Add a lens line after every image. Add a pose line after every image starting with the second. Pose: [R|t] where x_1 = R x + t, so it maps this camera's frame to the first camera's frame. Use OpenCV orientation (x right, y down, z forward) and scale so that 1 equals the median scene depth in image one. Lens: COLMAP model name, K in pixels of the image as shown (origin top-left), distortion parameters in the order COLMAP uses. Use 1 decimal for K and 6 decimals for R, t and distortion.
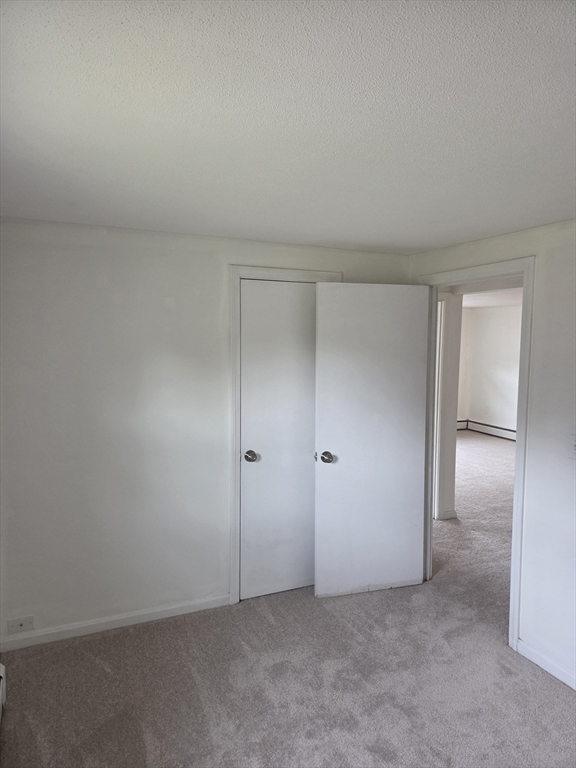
lens RADIAL K [[522.5, 0, 285.7], [0, 522.5, 375.6], [0, 0, 1]] dist [0.048954, -0.033220]
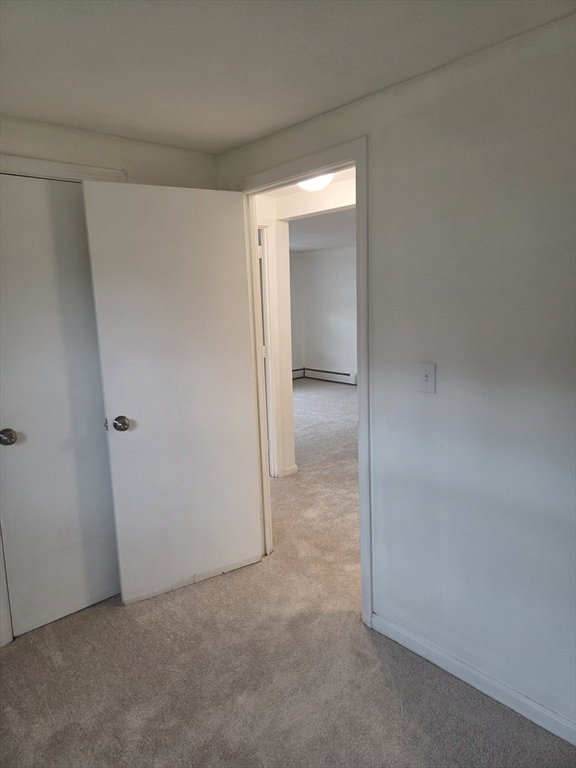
lens RADIAL K [[522.5, 0, 289.5], [0, 522.5, 380.2], [0, 0, 1]] dist [0.048954, -0.033220]
pose [[0.950756, -0.090623, 0.296396, 0.095238], [0.065159, 0.993370, 0.094710, 0.042649], [-0.303014, -0.070734, 0.950357, 0.258451]]
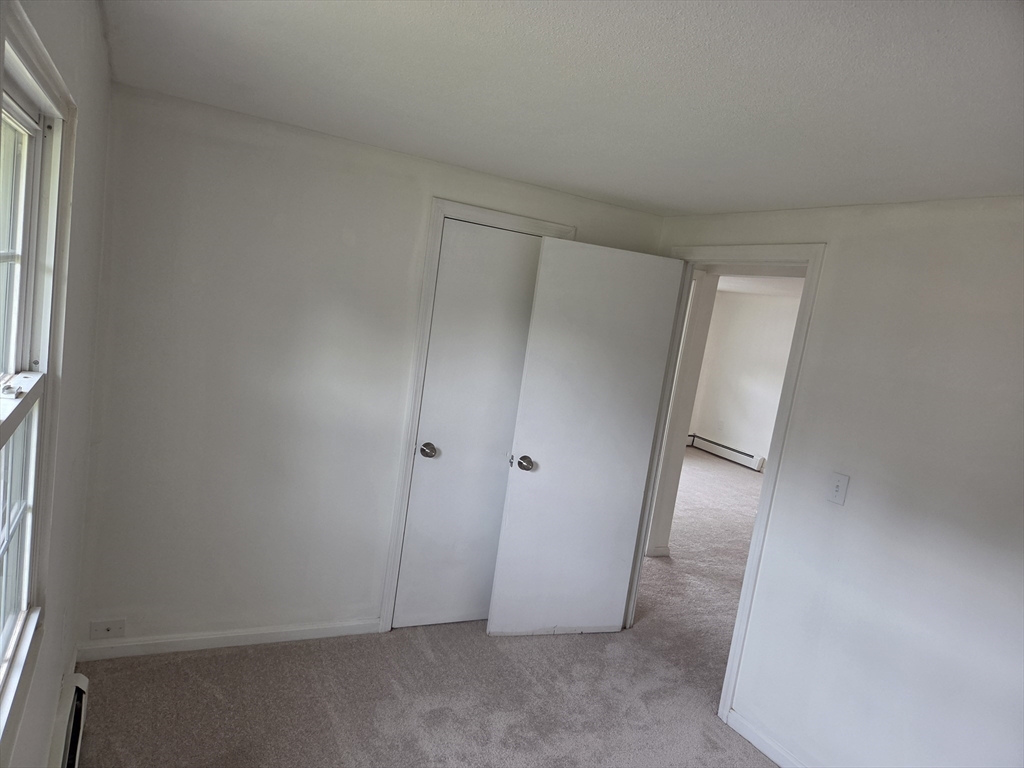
lens RADIAL K [[696.7, 0, 499.6], [0, 696.7, 394.3], [0, 0, 1]] dist [0.048954, -0.033220]
pose [[0.989922, 0.125915, 0.064811, -0.043307], [-0.130011, 0.989482, 0.063418, -0.007034], [-0.056144, -0.071205, 0.995880, -0.028354]]
